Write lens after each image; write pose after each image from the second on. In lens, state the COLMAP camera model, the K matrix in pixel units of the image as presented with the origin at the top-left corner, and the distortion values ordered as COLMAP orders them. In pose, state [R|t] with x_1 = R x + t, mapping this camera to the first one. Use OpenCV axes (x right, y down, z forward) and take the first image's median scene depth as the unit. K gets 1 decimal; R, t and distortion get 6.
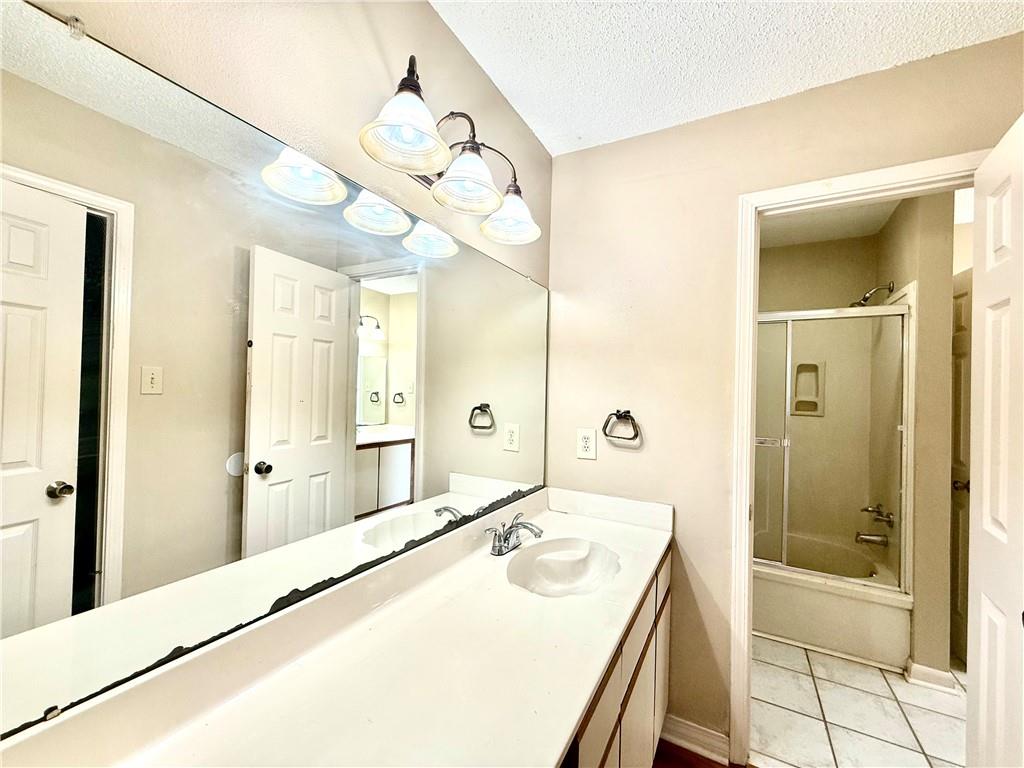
lens RADIAL K [[412.2, 0, 512.0], [0, 412.2, 384.0], [0, 0, 1]] dist [0.003331, 0.000244]
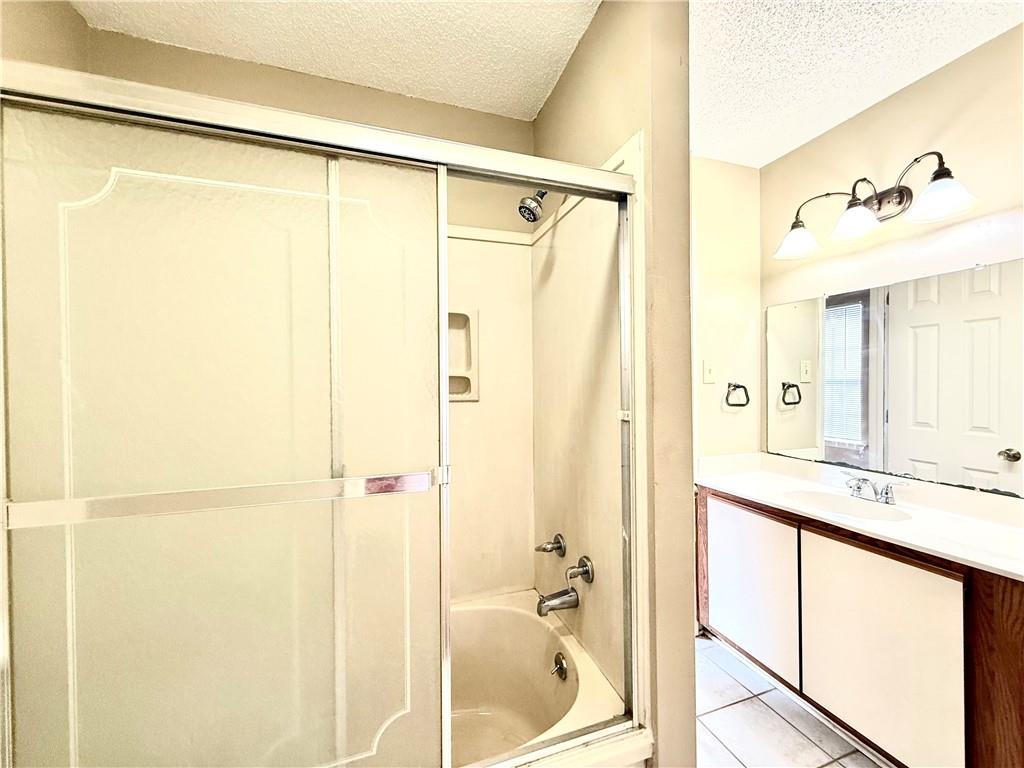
lens RADIAL K [[412.2, 0, 512.0], [0, 412.2, 384.0], [0, 0, 1]] dist [0.003331, 0.000244]
pose [[0.671599, -0.034841, 0.740096, 0.385117], [0.020199, 0.999383, 0.028717, 0.042956], [-0.740640, -0.004337, 0.671888, 0.631319]]
